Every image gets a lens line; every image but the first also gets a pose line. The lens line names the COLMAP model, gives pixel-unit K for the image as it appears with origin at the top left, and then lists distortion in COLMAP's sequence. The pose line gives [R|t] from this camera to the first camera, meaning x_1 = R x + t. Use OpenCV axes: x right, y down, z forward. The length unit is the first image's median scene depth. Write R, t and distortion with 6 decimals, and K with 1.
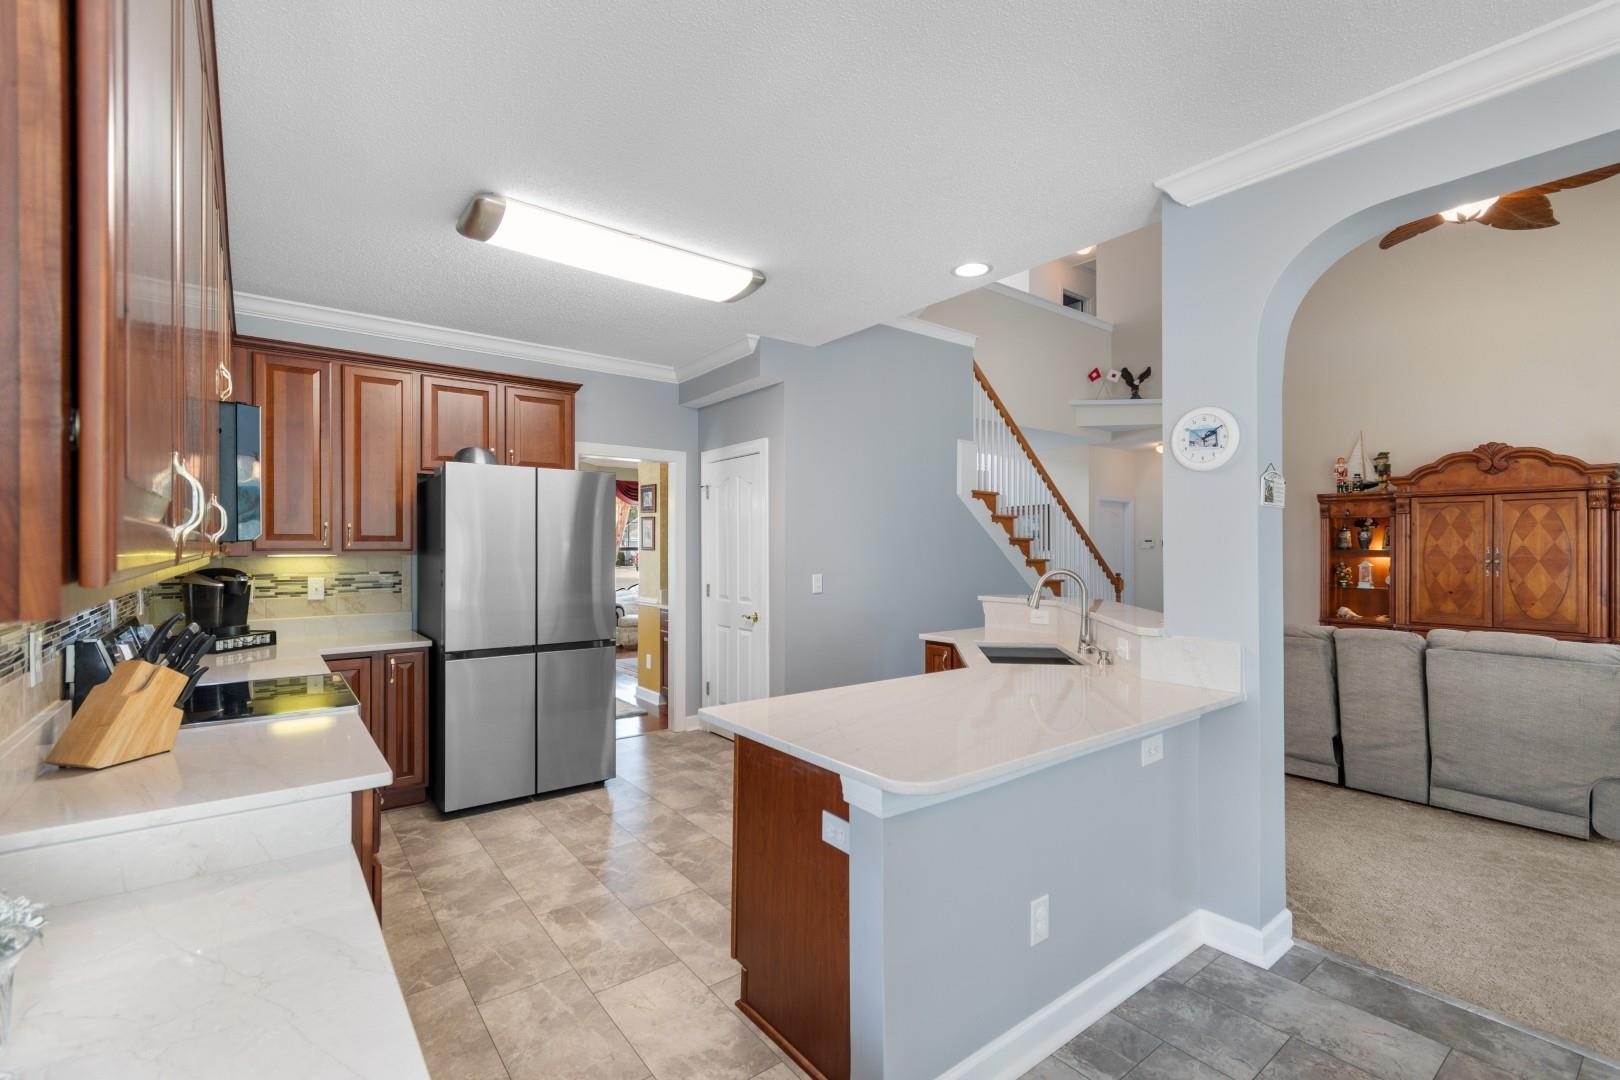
lens RADIAL K [[719.1, 0, 810.8], [0, 719.1, 542.3], [0, 0, 1]] dist [-0.001976, 0.000737]
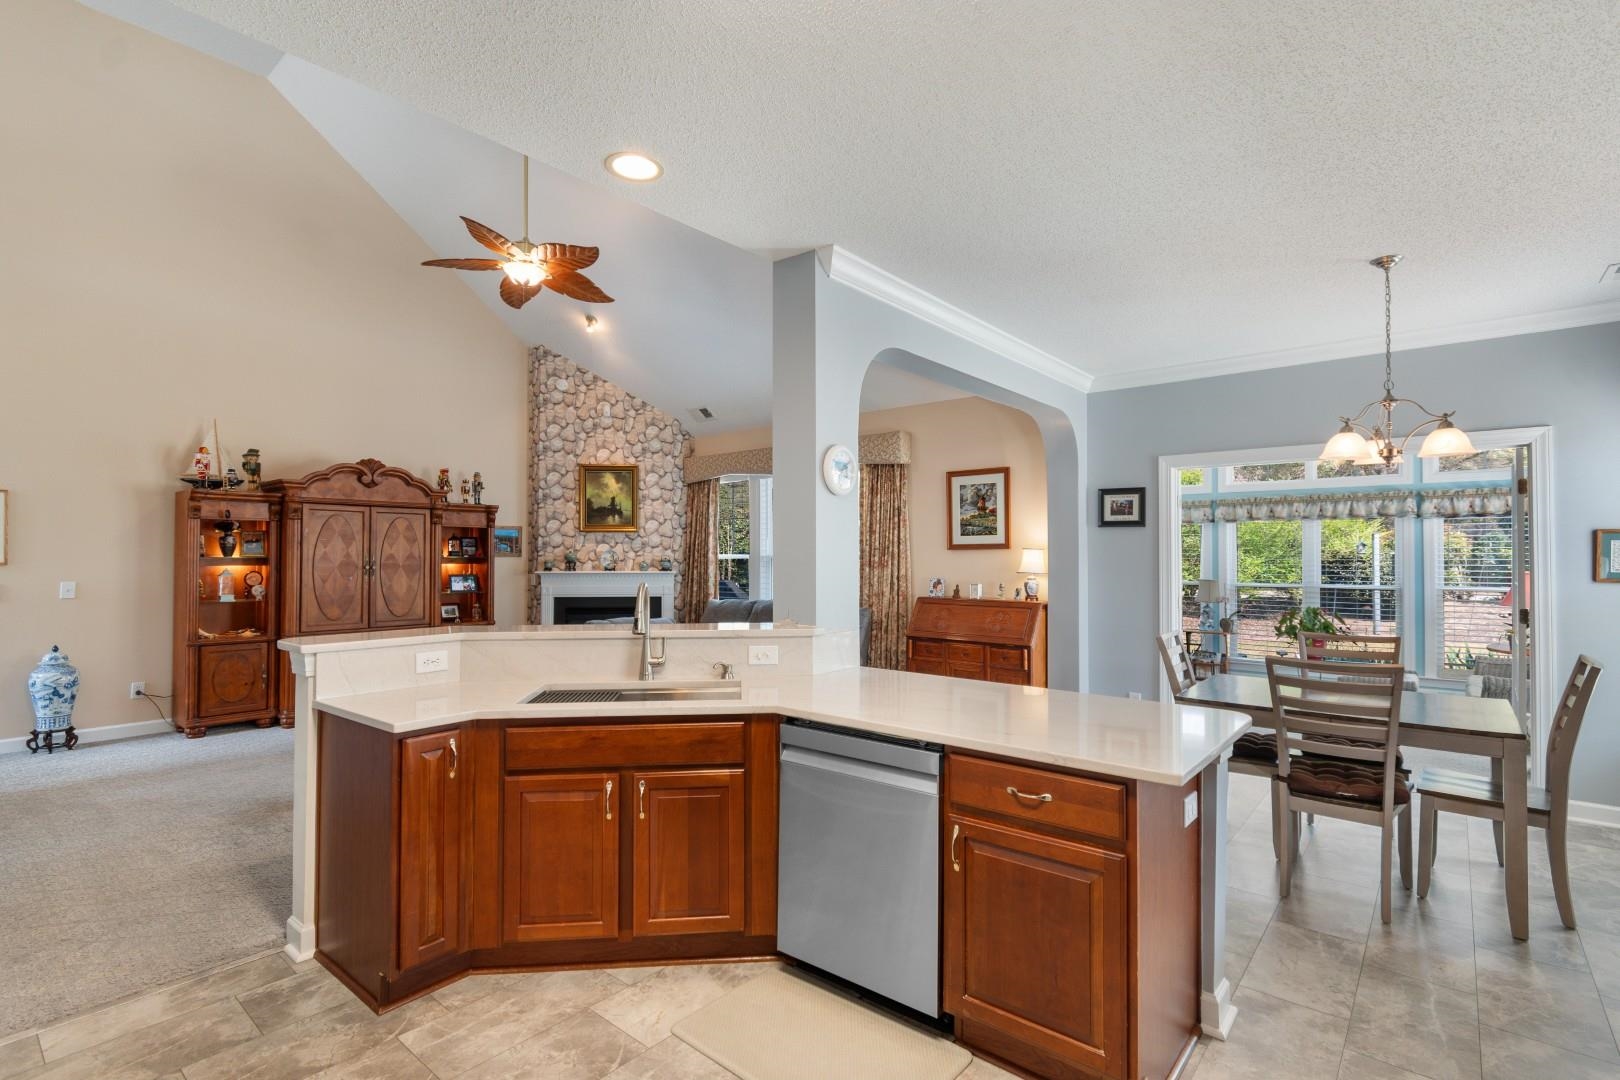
lens RADIAL K [[770.9, 0, 818.9], [0, 770.9, 542.8], [0, 0, 1]] dist [0.007856, -0.006375]
pose [[-0.215877, 0.012235, 0.976344, -0.498256], [-0.008964, 0.999855, -0.014512, -0.000216], [-0.976379, -0.011885, -0.215736, 0.852319]]
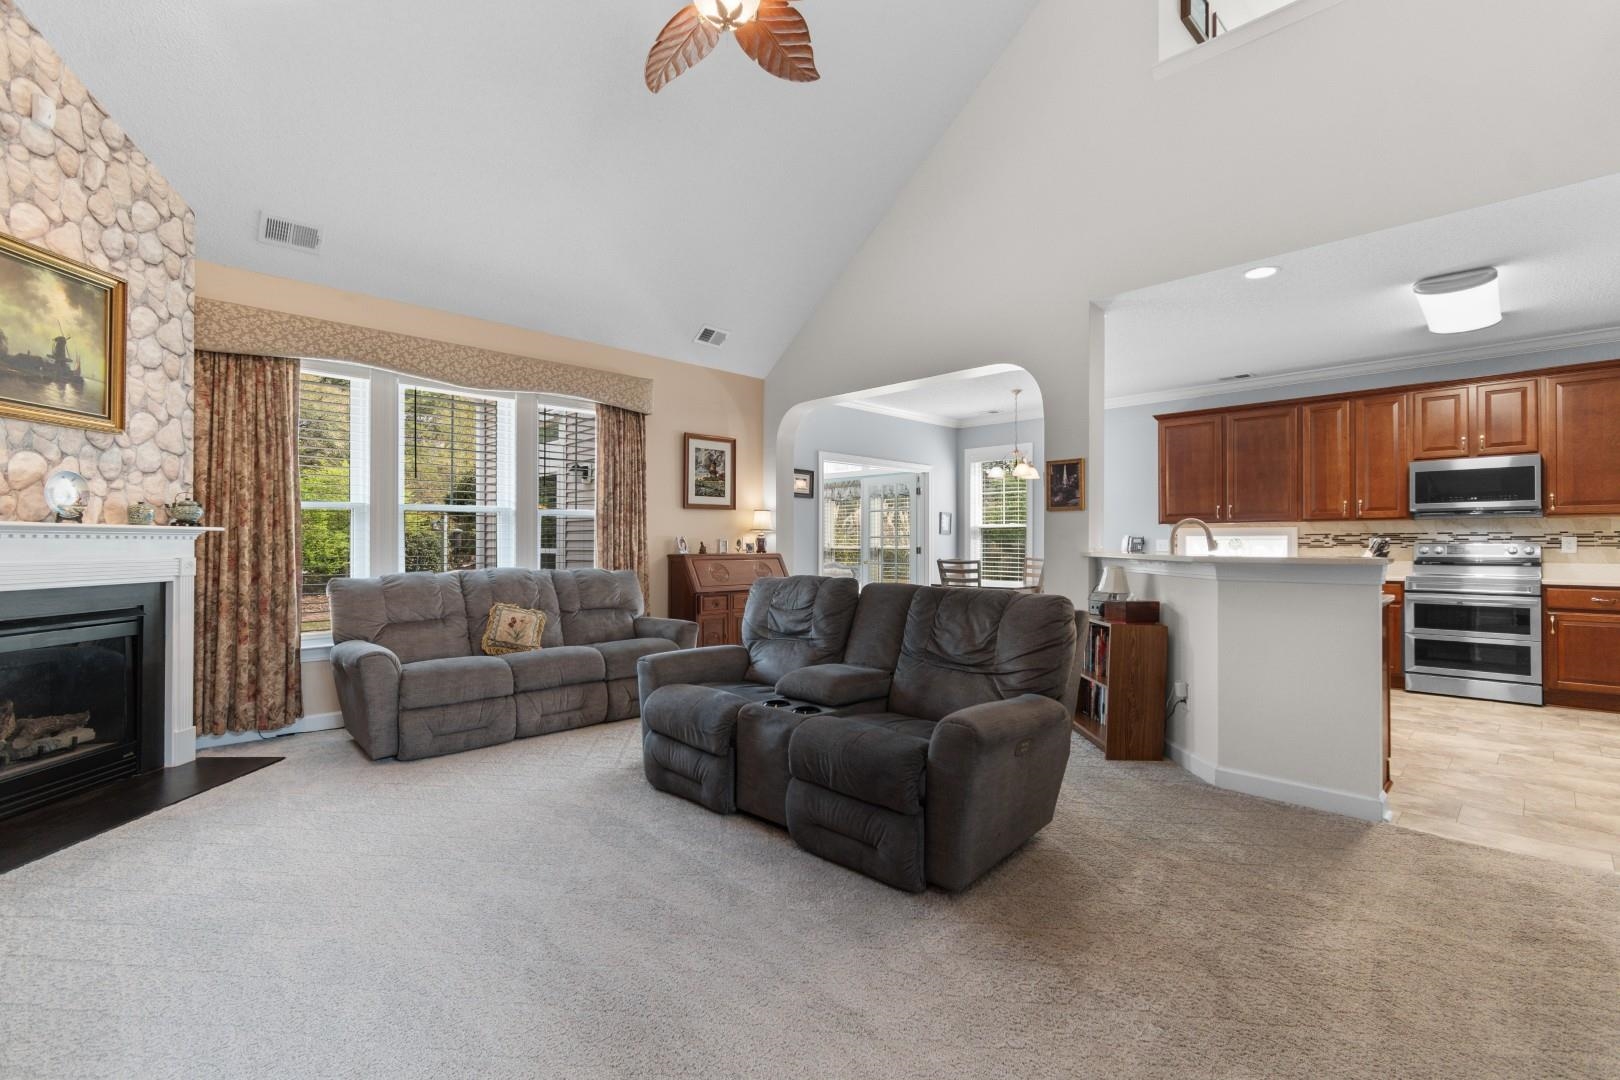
lens RADIAL K [[719.1, 0, 813.3], [0, 719.1, 541.5], [0, 0, 1]] dist [-0.001976, 0.000737]
pose [[-0.991818, -0.003226, -0.127617, 0.987522], [-0.001750, 0.999930, -0.011678, 0.080048], [0.127645, -0.011359, -0.991755, 1.838892]]
